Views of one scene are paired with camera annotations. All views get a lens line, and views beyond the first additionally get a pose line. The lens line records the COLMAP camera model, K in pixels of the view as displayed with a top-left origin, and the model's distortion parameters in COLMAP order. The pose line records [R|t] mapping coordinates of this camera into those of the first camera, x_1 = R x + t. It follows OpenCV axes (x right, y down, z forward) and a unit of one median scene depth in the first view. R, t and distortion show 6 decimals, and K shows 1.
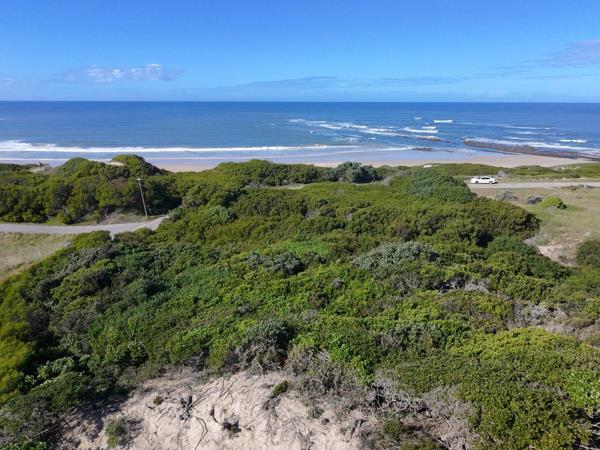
lens RADIAL K [[385.3, 0, 305.8], [0, 385.3, 216.7], [0, 0, 1]] dist [0.005587, -0.004931]
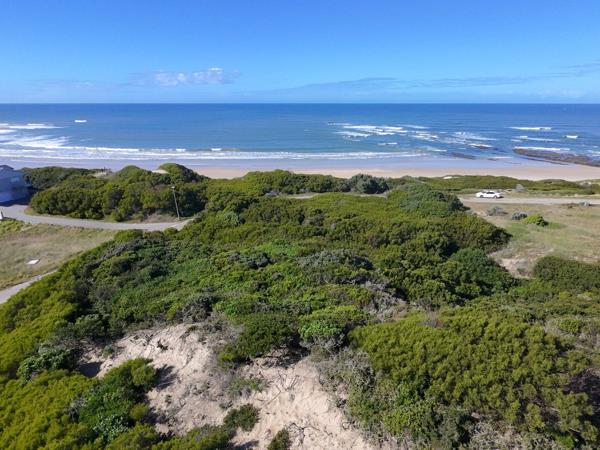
lens RADIAL K [[385.3, 0, 300.0], [0, 385.3, 223.8], [0, 0, 1]] dist [0.005587, -0.004931]
pose [[0.988850, 0.039108, -0.143686, 0.169049], [-0.037403, 0.999194, 0.014551, -0.017551], [0.144139, -0.009014, 0.989516, -0.167148]]
